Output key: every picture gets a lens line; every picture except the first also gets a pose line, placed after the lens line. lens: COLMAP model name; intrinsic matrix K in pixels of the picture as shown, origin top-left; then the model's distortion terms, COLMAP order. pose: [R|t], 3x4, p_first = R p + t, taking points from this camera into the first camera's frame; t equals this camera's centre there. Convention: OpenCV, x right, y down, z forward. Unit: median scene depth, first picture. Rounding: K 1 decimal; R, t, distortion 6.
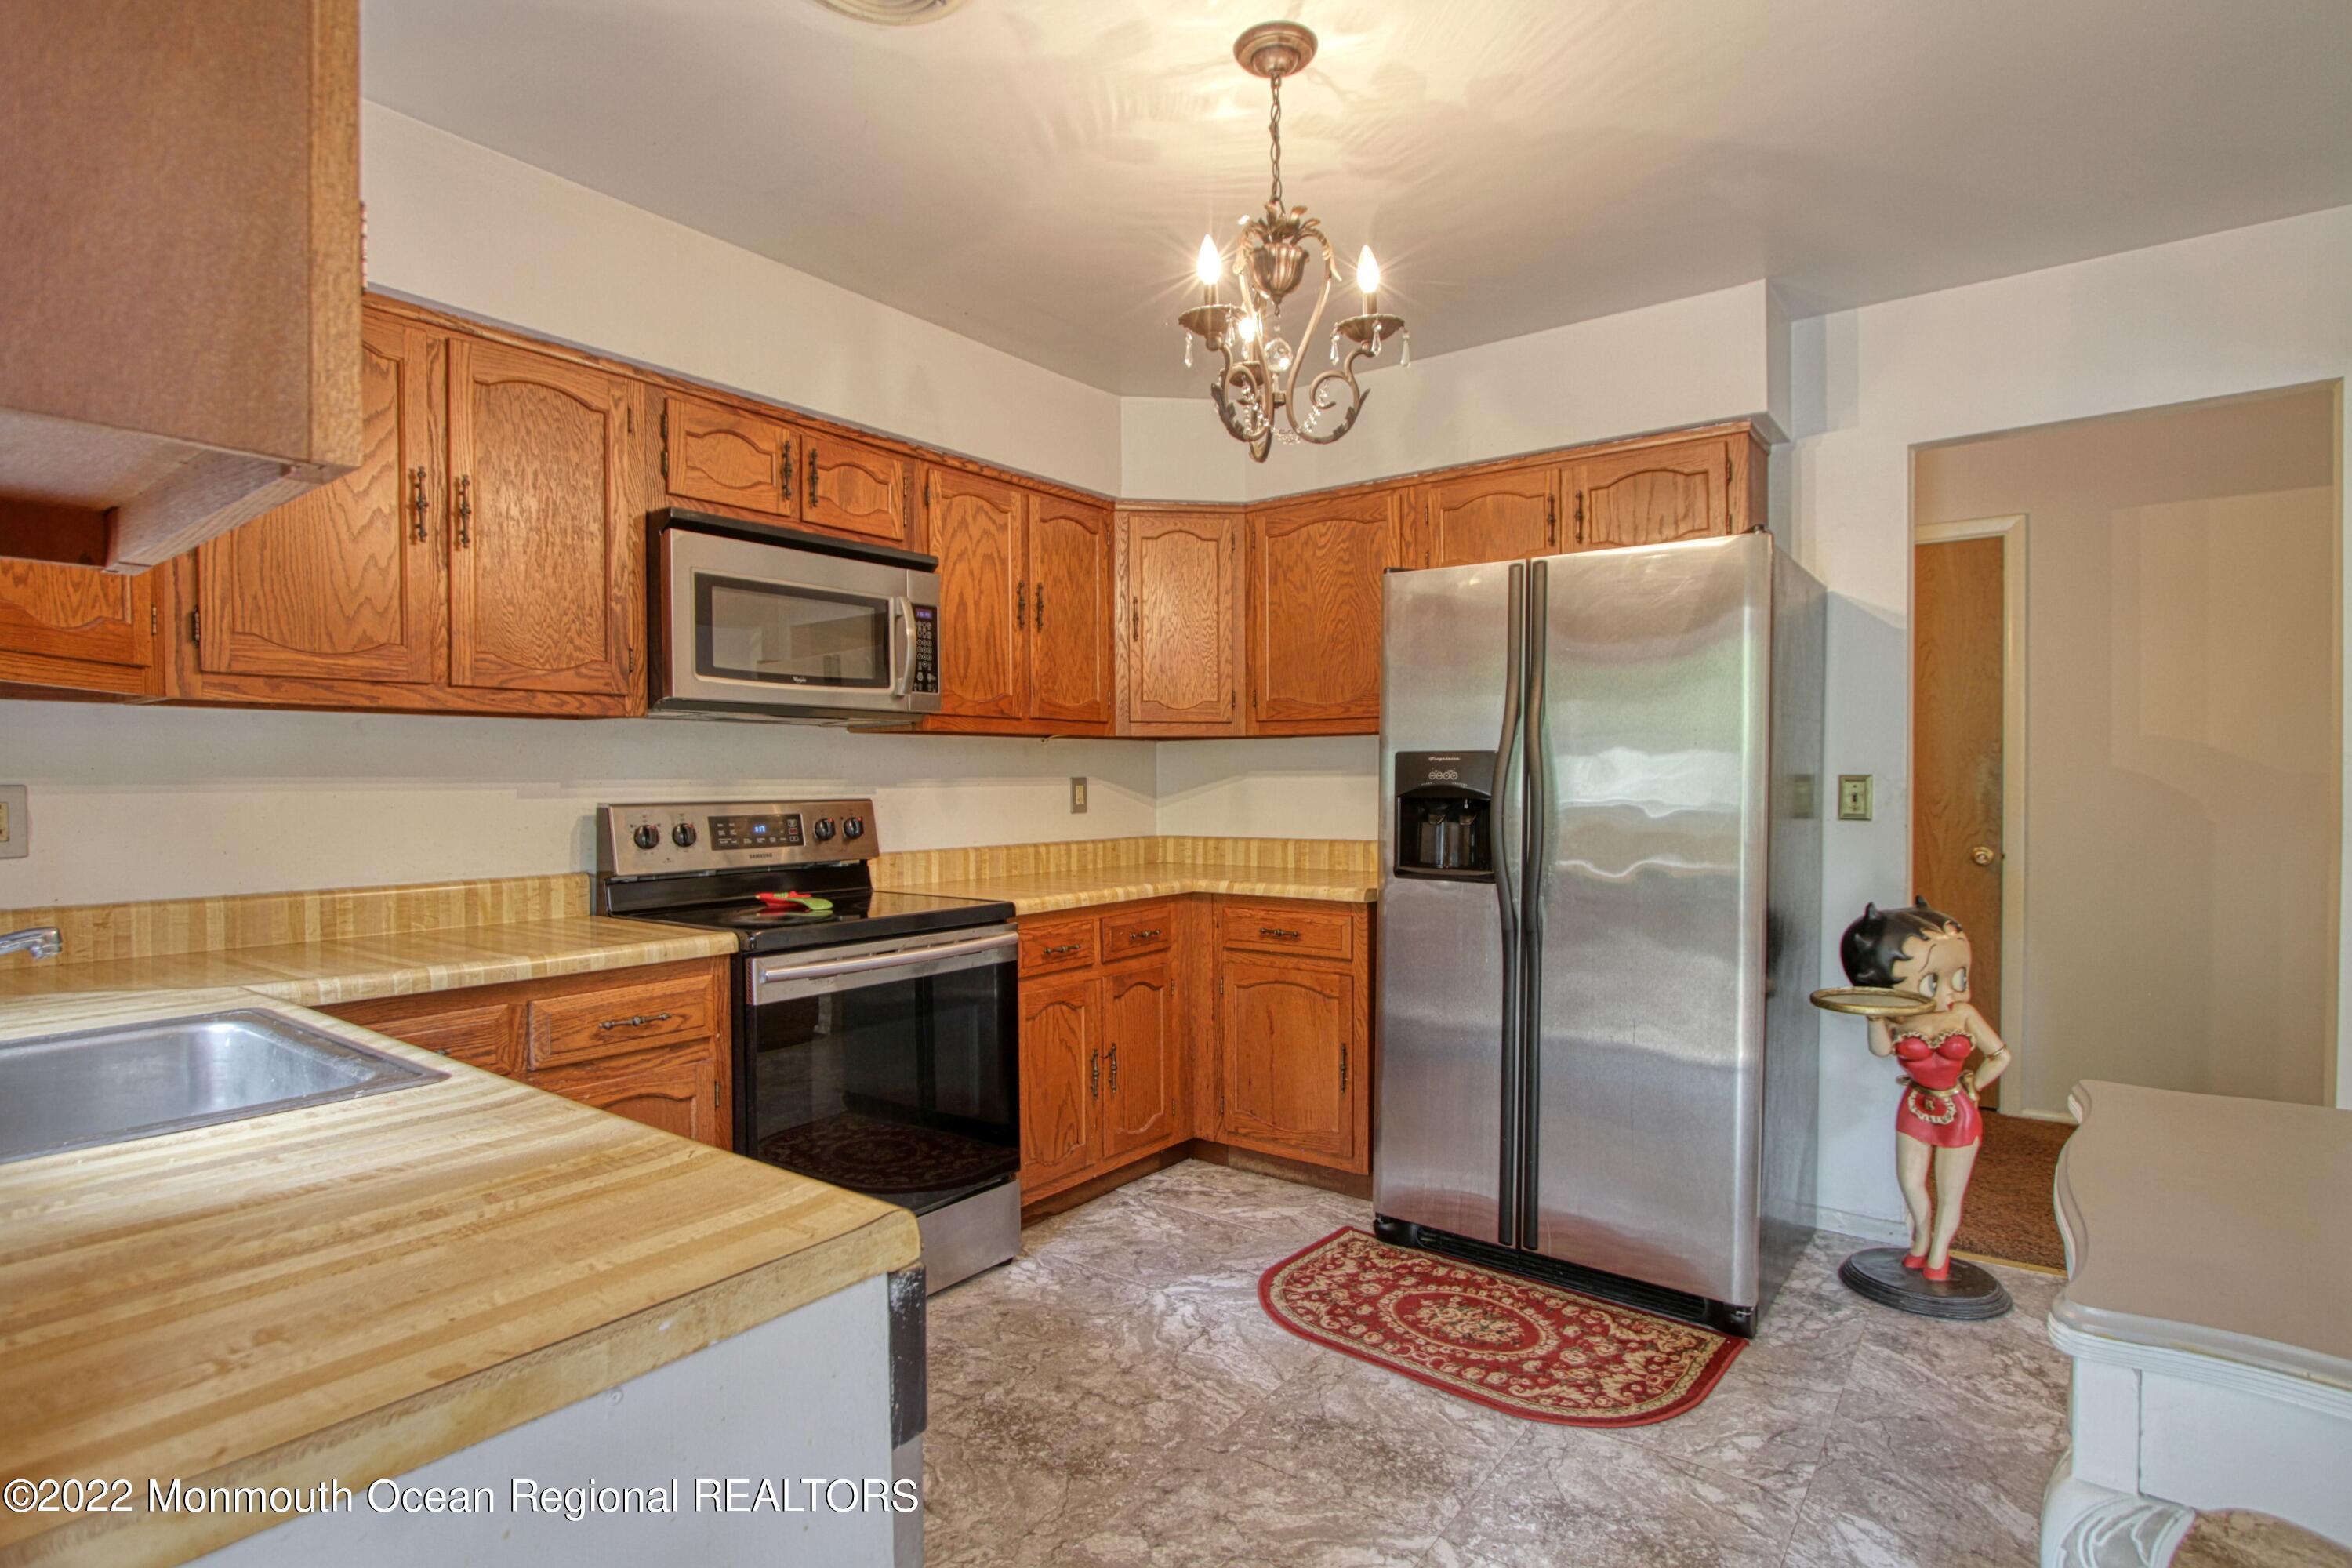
lens RADIAL K [[1193.6, 0, 1176.0], [0, 1193.6, 784.0], [0, 0, 1]] dist [0.002783, 0.000397]
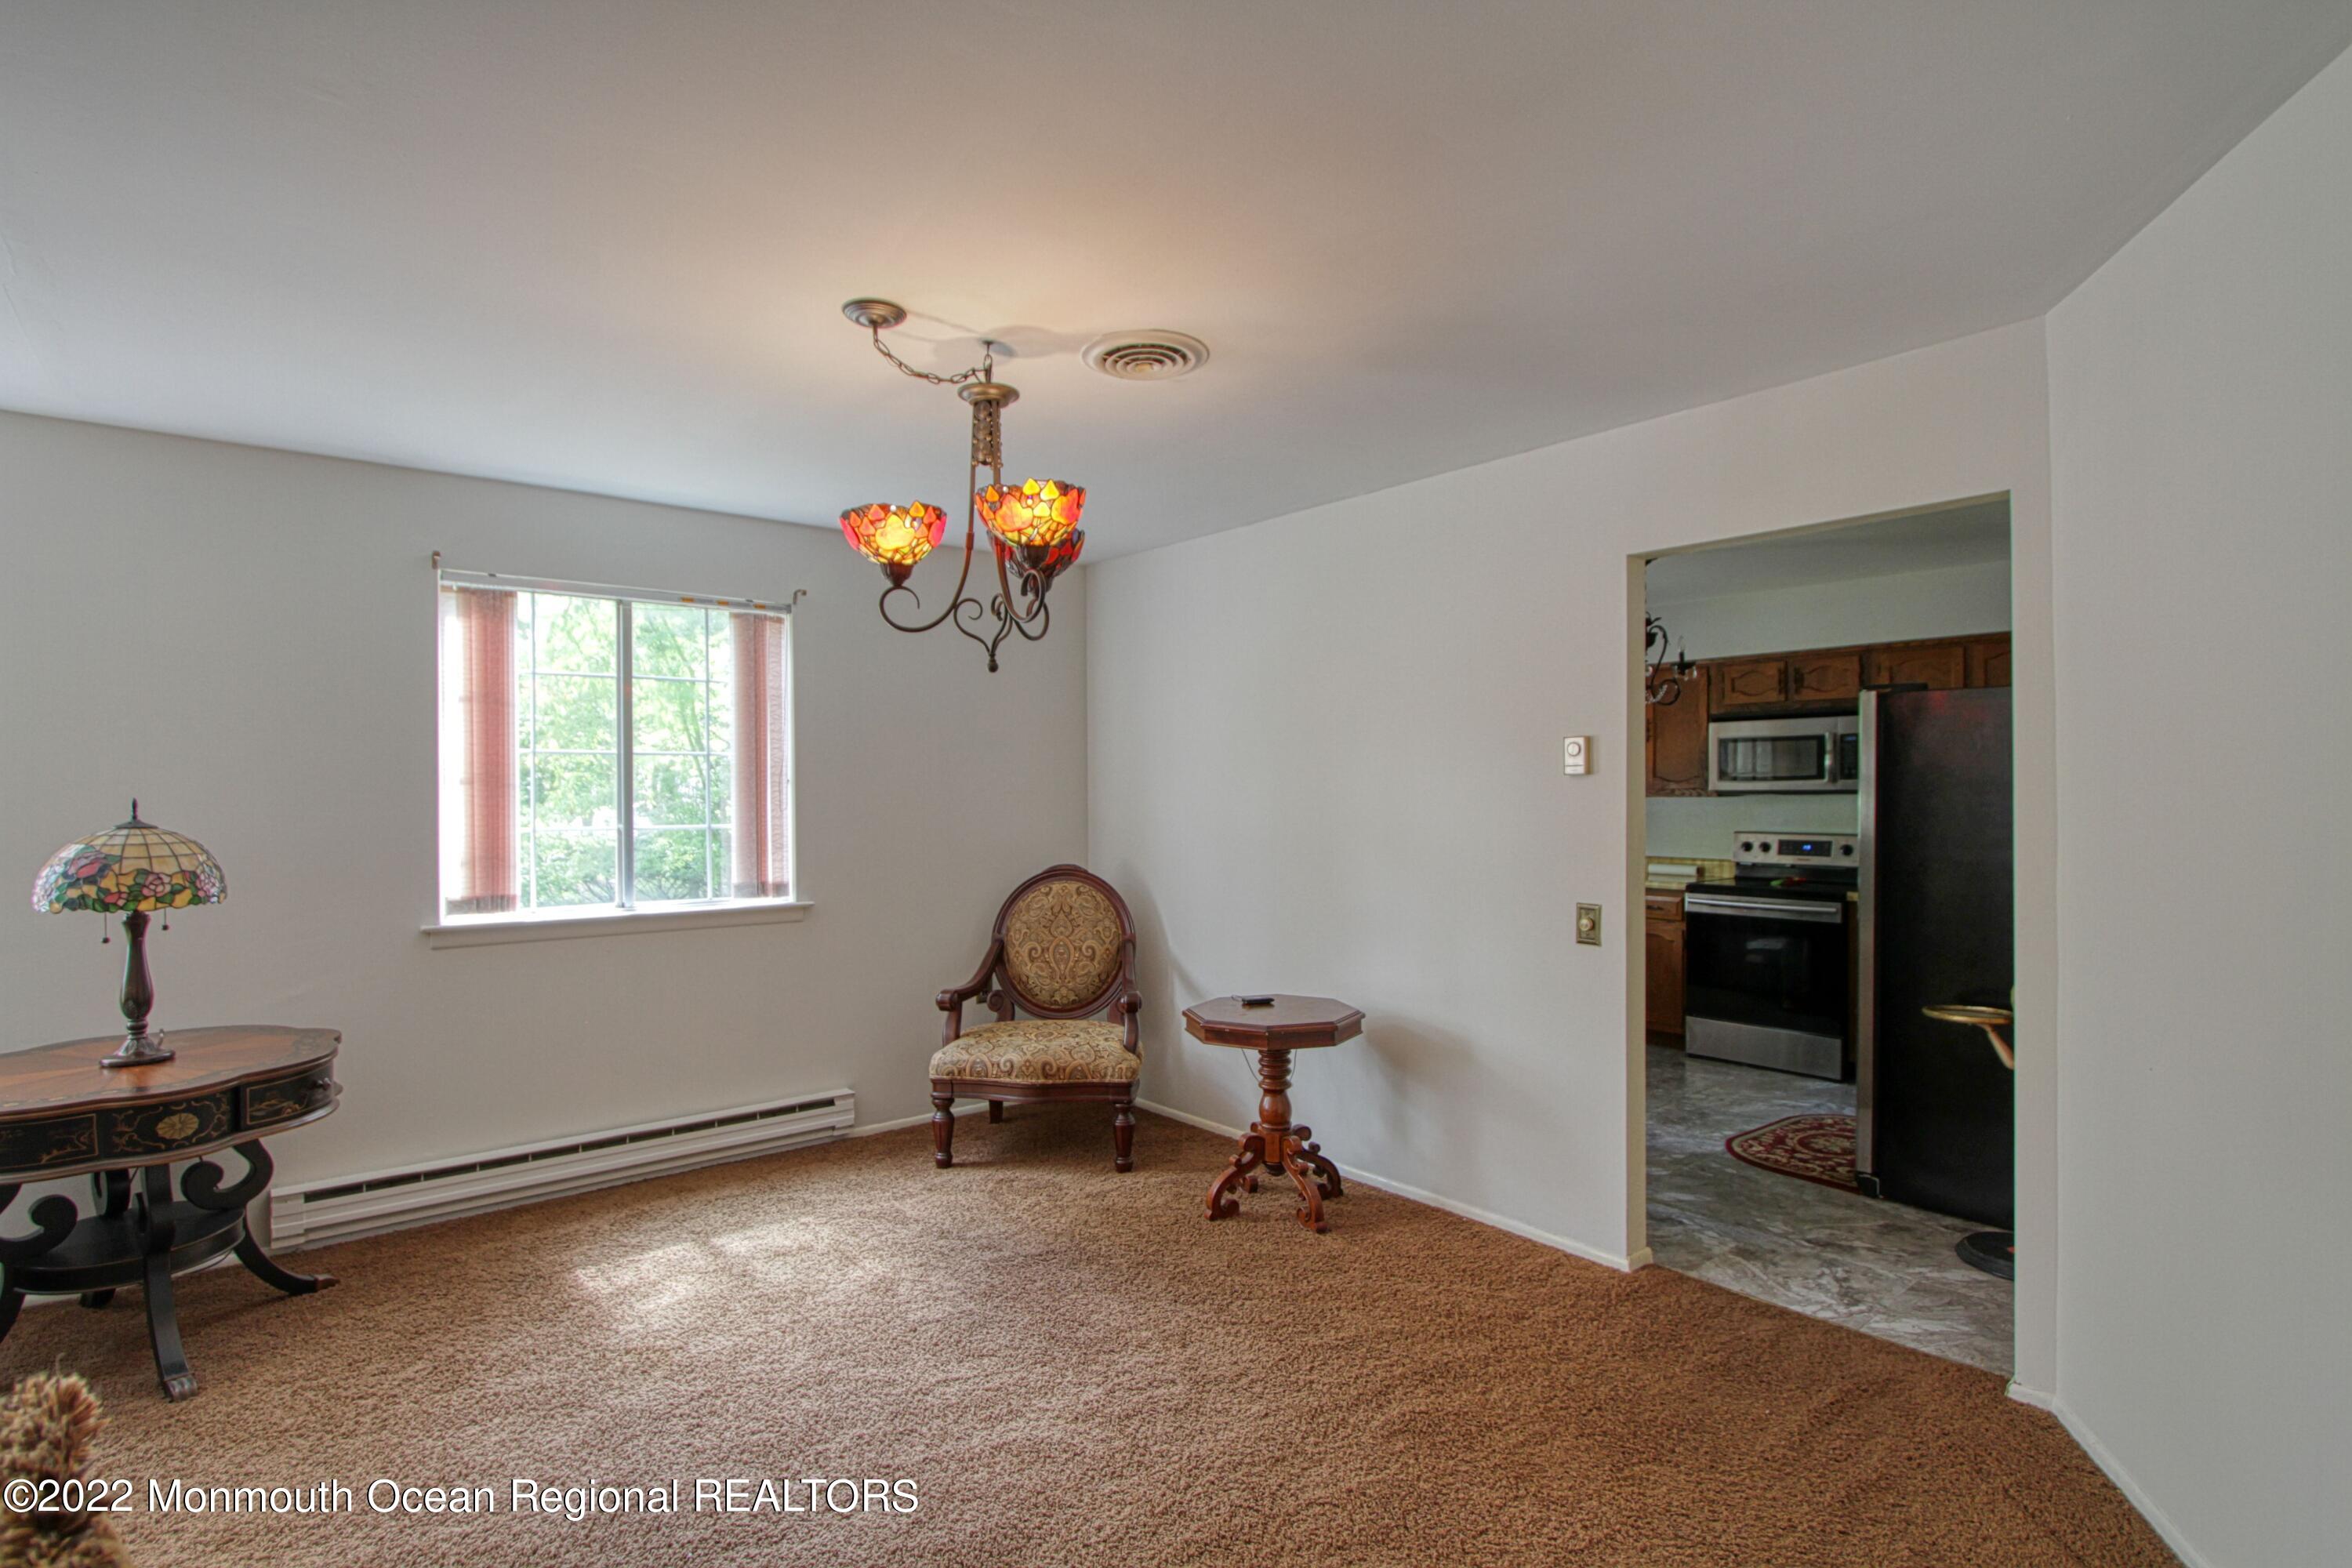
lens RADIAL K [[1126.1, 0, 1170.9], [0, 1126.1, 806.4], [0, 0, 1]] dist [0.000463, 0.000241]
pose [[-0.229418, 0.016197, -0.973193, 2.176721], [0.001154, 0.999865, 0.016368, -0.080086], [0.973327, 0.002632, -0.229406, 0.447407]]
